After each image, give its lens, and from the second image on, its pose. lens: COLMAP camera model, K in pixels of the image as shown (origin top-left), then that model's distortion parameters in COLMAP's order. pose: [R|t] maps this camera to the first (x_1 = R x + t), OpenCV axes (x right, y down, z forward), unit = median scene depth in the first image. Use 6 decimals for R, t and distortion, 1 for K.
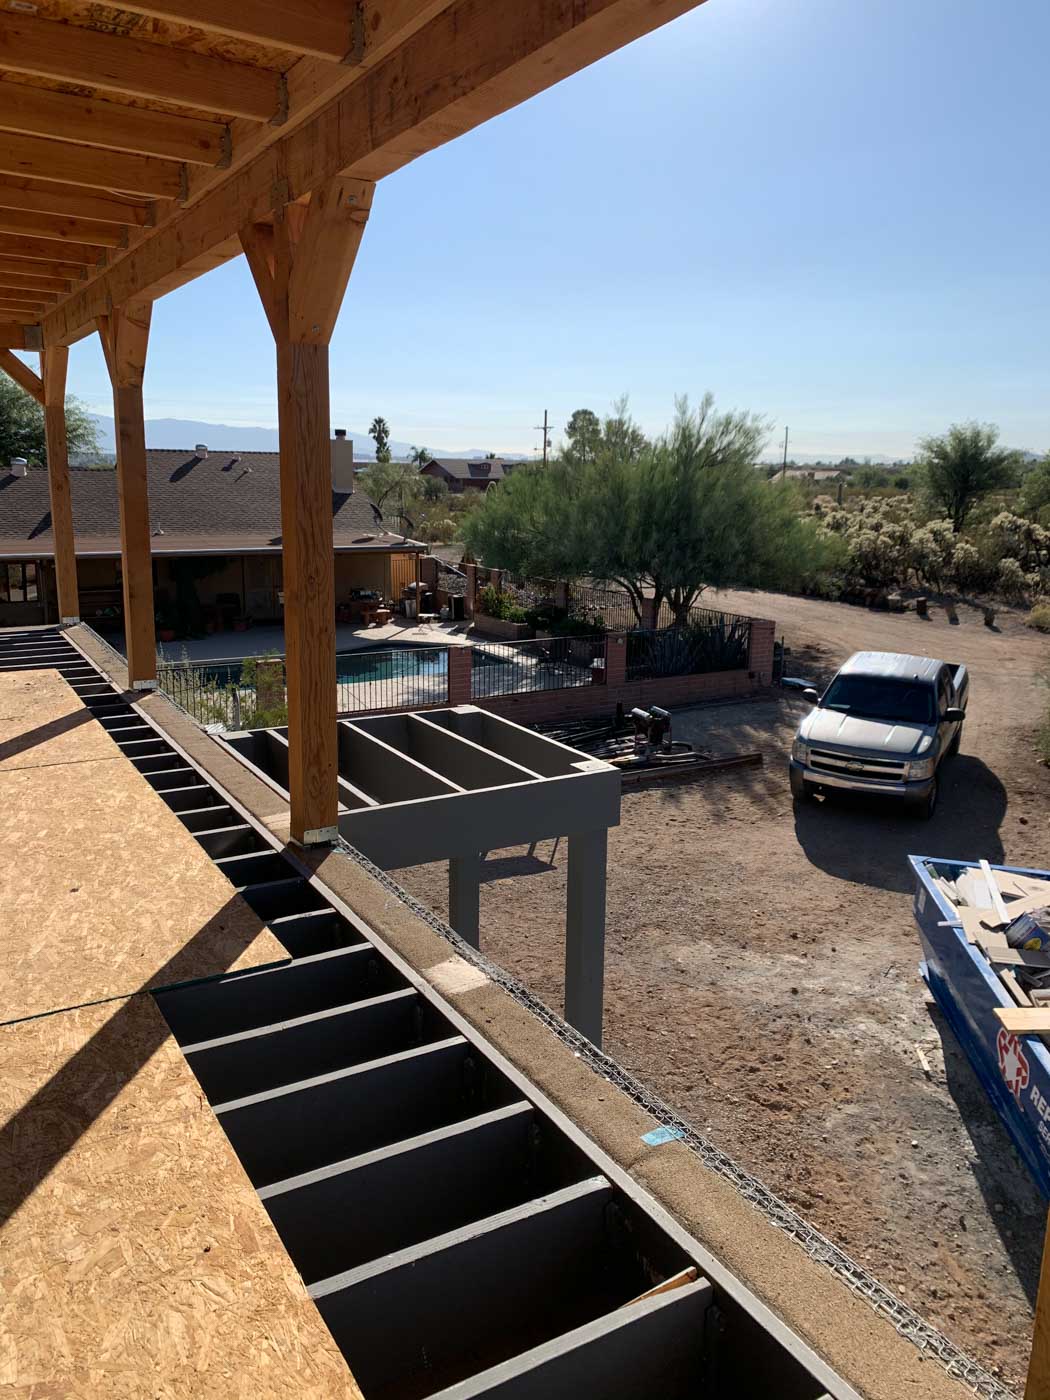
lens RADIAL K [[1071.6, 0, 534.0], [0, 1071.6, 695.0], [0, 0, 1]] dist [0.044241, -0.059096]
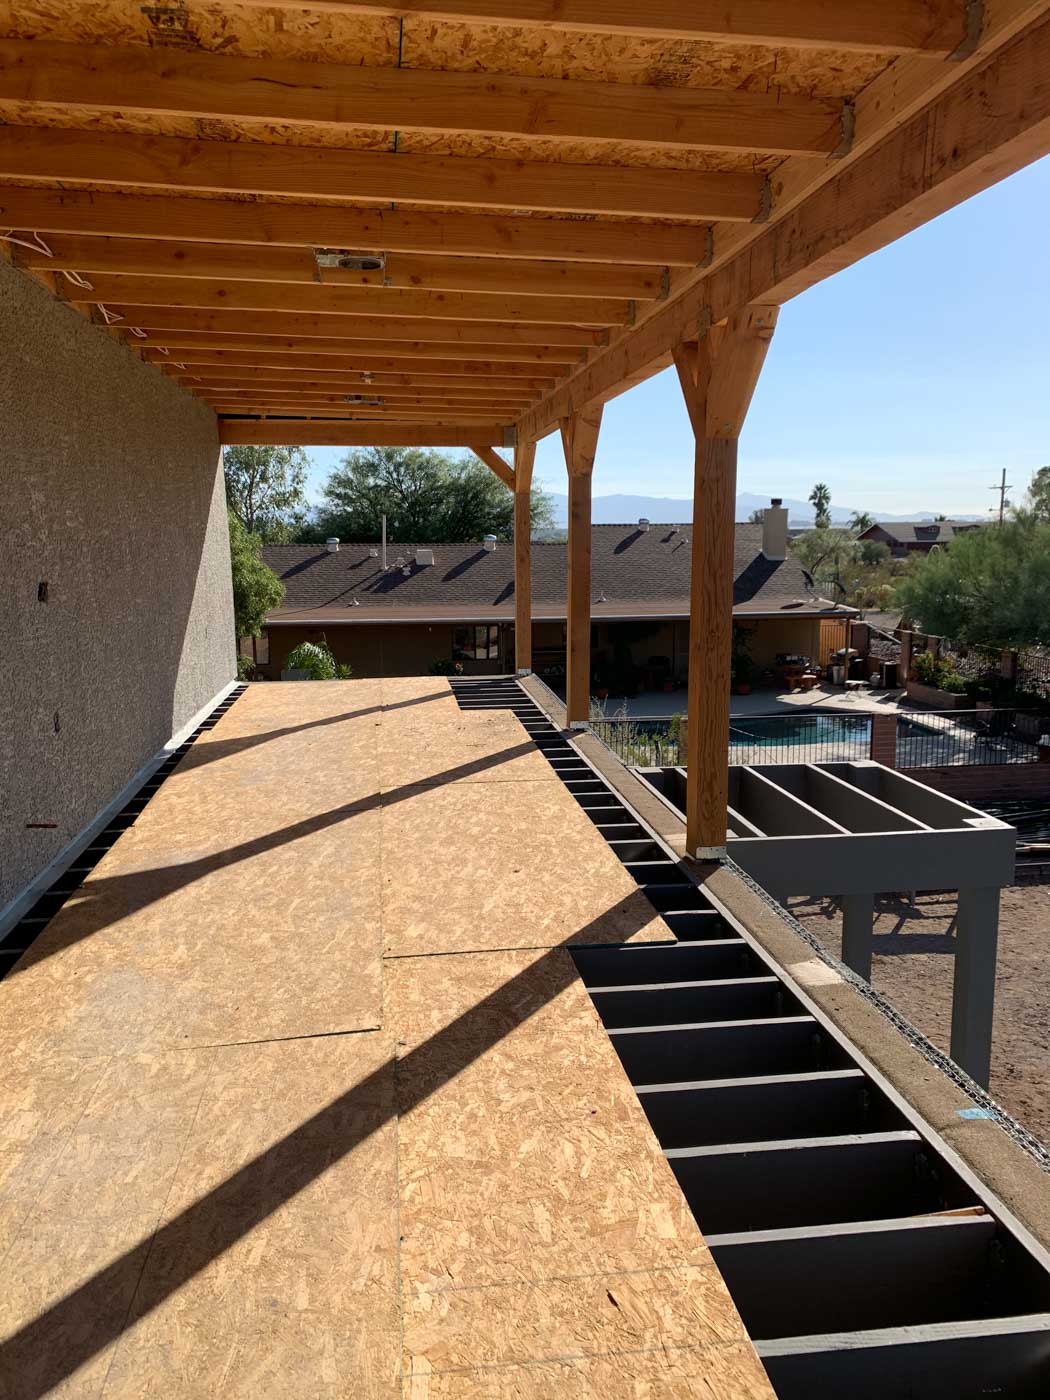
lens RADIAL K [[1063.8, 0, 530.8], [0, 1063.8, 689.0], [0, 0, 1]] dist [0.057085, -0.090888]
pose [[0.921637, 0.033490, -0.386605, 0.062257], [-0.058887, 0.996801, -0.054033, 0.028452], [0.383559, 0.072565, 0.920661, -0.151416]]
